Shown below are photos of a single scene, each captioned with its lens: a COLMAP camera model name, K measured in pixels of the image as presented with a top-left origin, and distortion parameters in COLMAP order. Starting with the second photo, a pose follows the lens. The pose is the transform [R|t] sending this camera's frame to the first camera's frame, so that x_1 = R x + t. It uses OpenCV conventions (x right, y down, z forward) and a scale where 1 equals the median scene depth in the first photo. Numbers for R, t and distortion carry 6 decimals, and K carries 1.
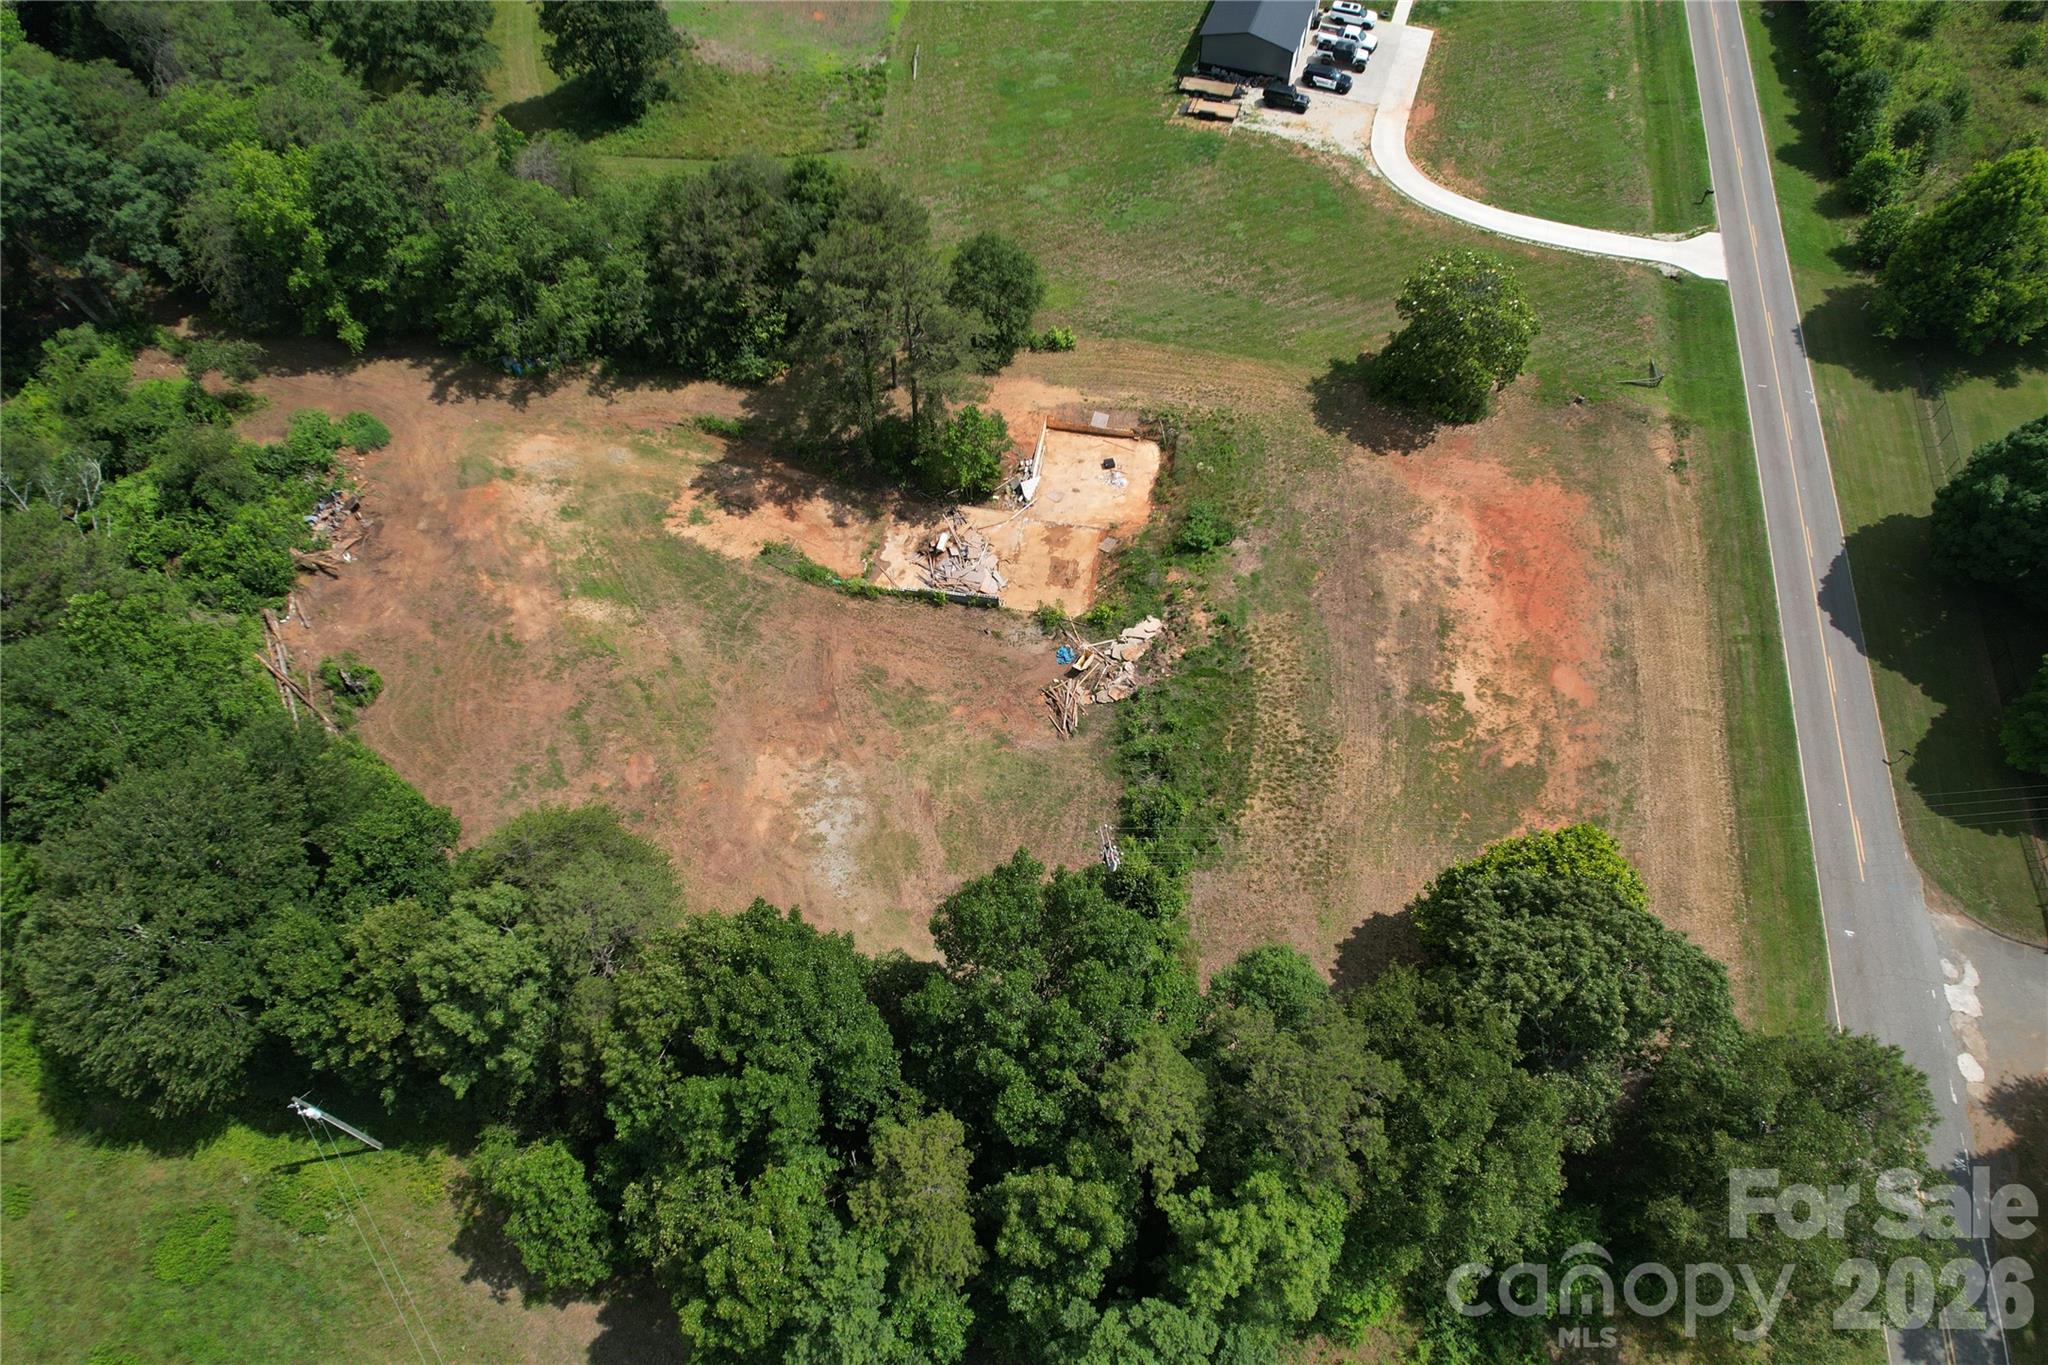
lens RADIAL K [[1304.0, 0, 1037.3], [0, 1304.0, 688.7], [0, 0, 1]] dist [-0.047919, 0.050457]
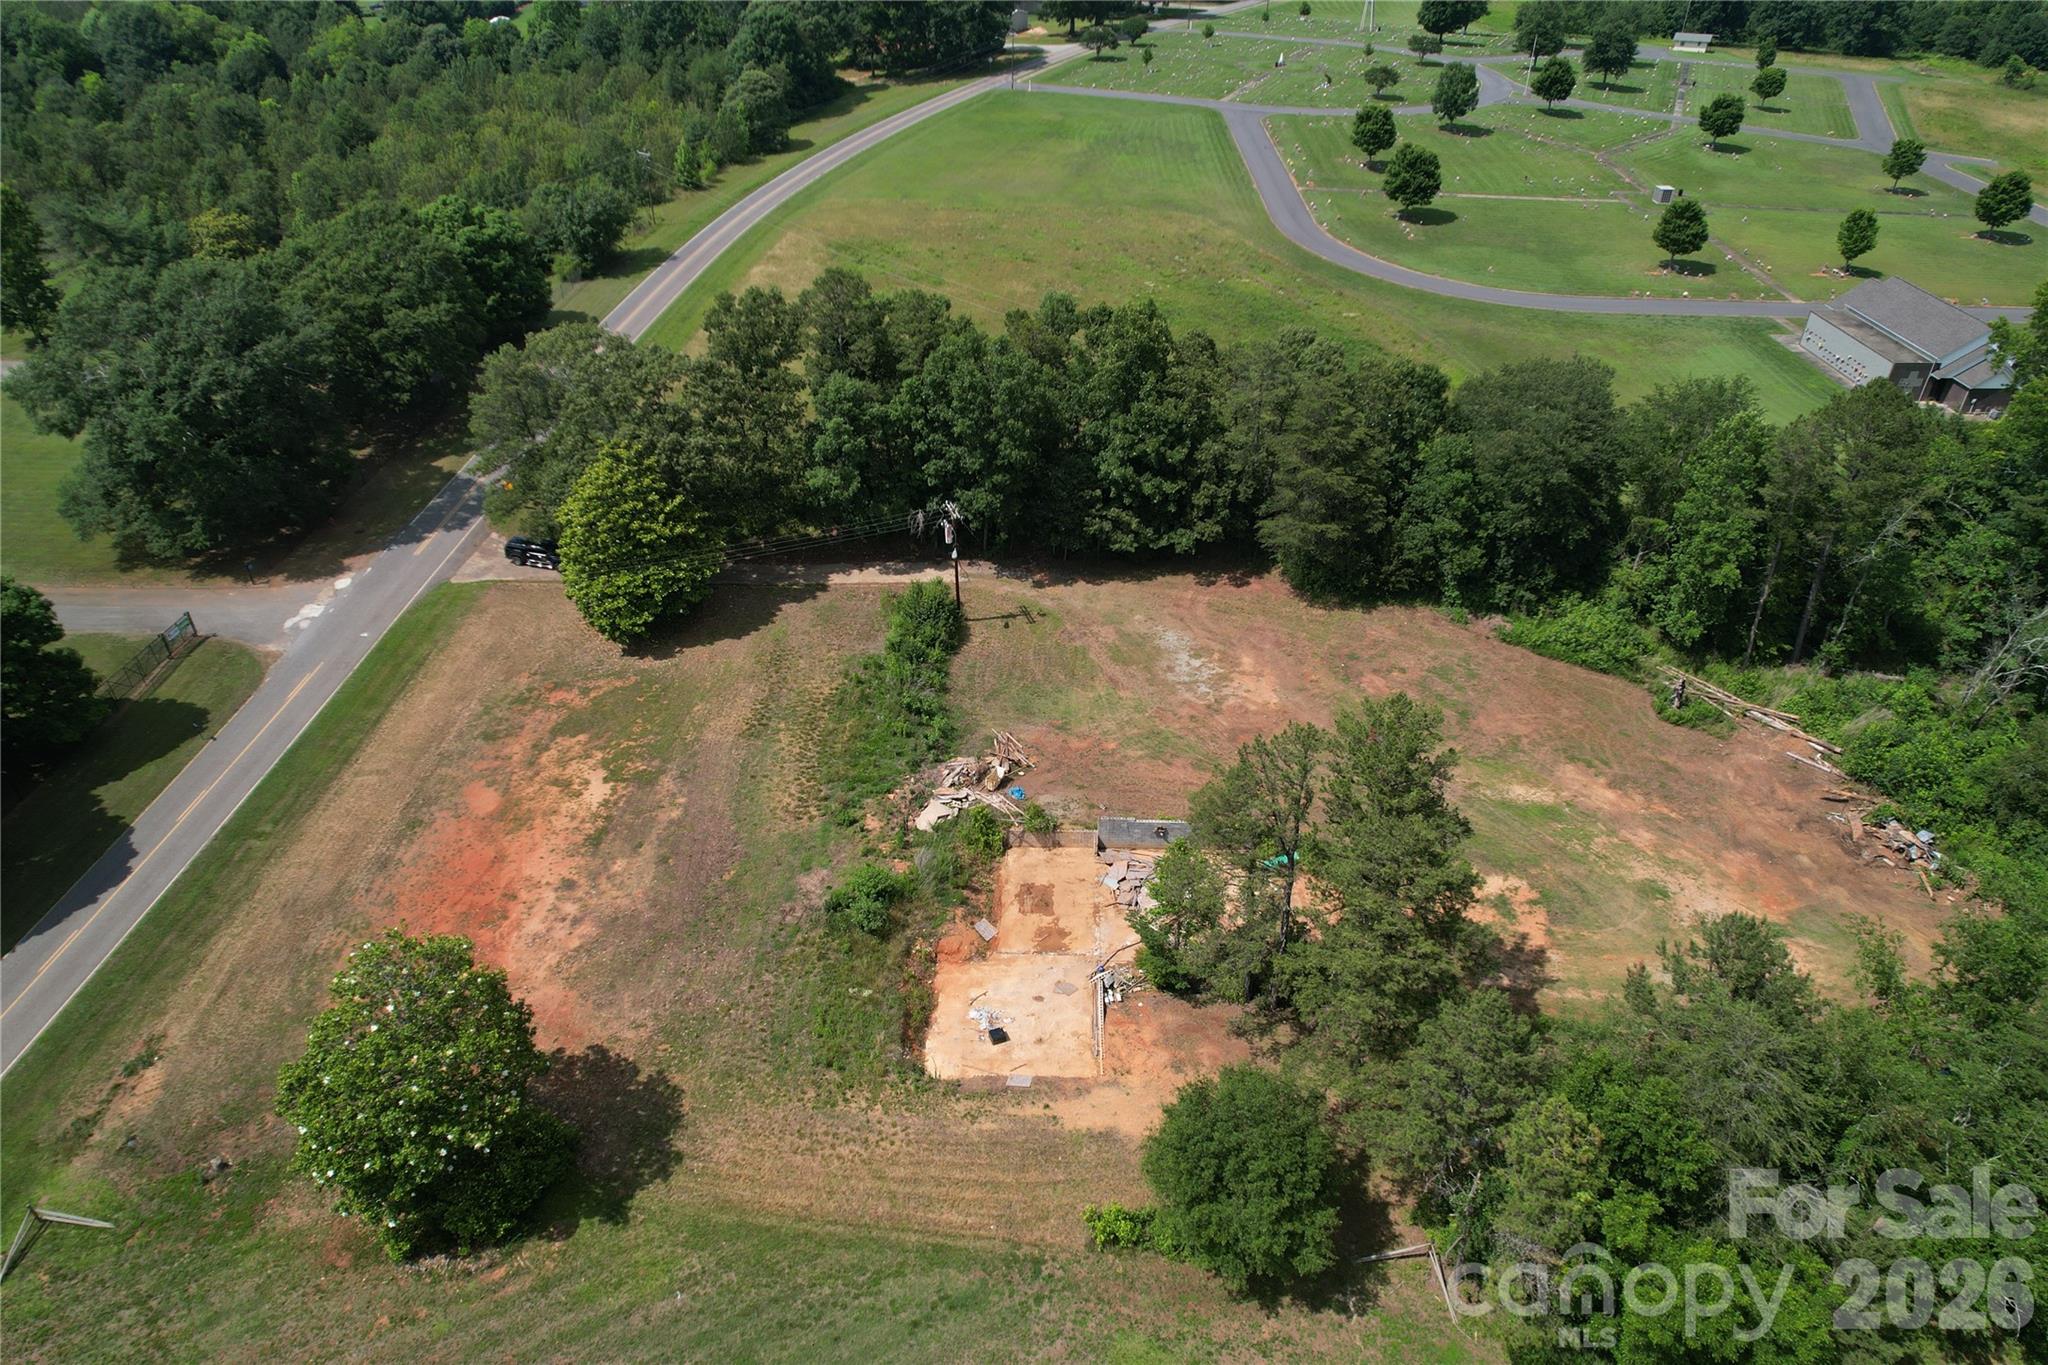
lens RADIAL K [[1304.0, 0, 1034.1], [0, 1304.0, 676.2], [0, 0, 1]] dist [-0.047919, 0.050457]
pose [[-0.988890, 0.078901, -0.125980, 0.111821], [-0.126638, -0.003376, 0.991943, -0.890278], [0.077840, 0.996877, 0.013331, 0.832665]]
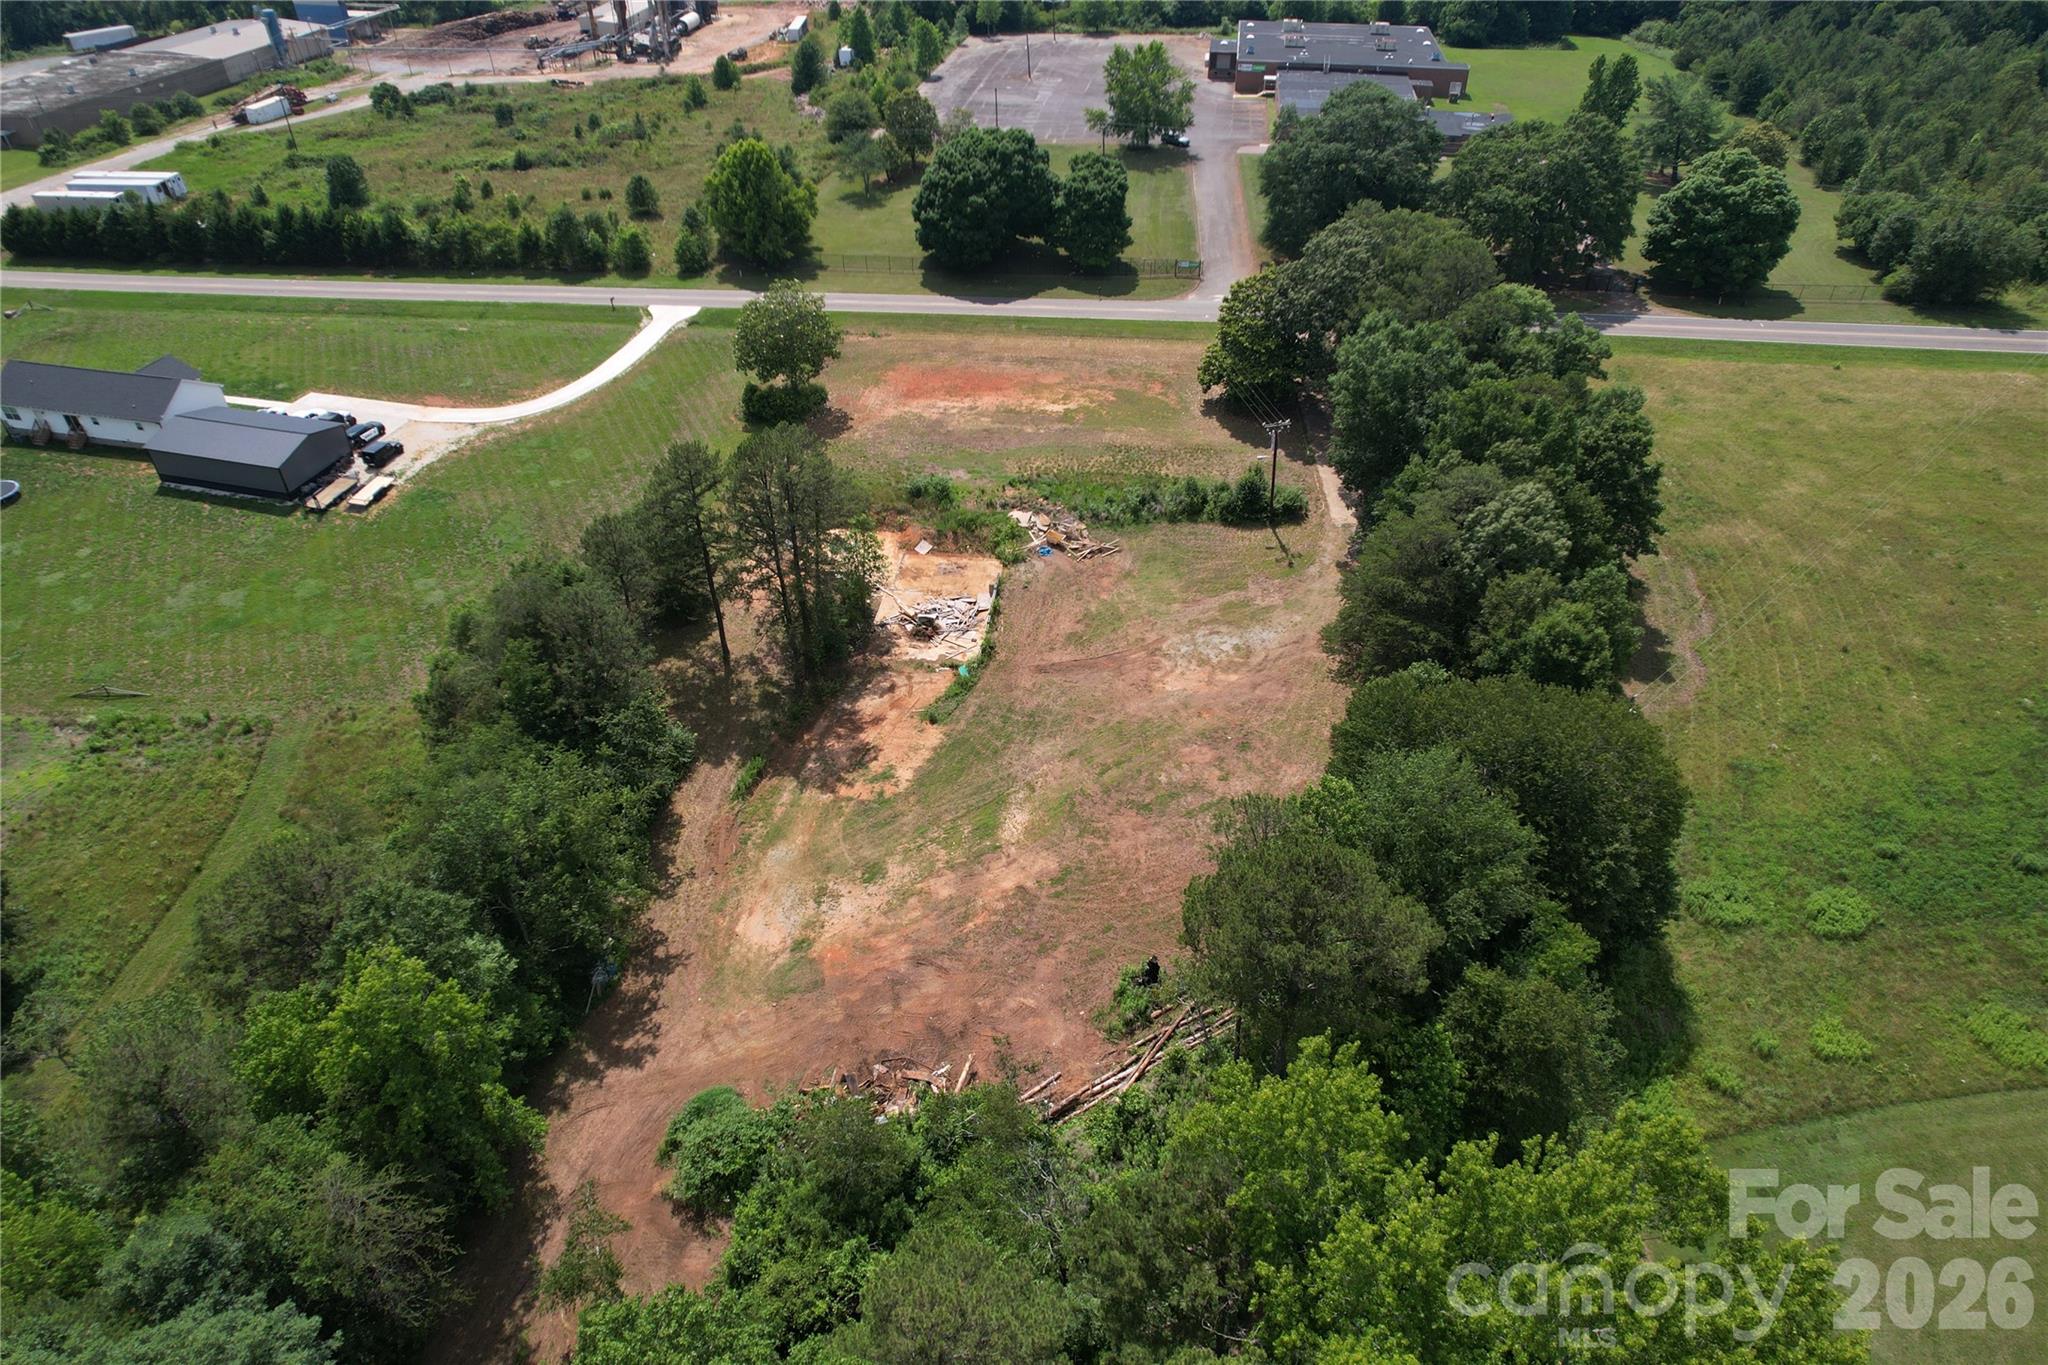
lens RADIAL K [[1304.0, 0, 1030.7], [0, 1304.0, 685.0], [0, 0, 1]] dist [-0.047919, 0.050457]
pose [[-0.057766, -0.609228, 0.790888, -0.985751], [0.837397, 0.401745, 0.370630, -0.423197], [-0.543534, 0.683698, 0.486959, 0.436932]]
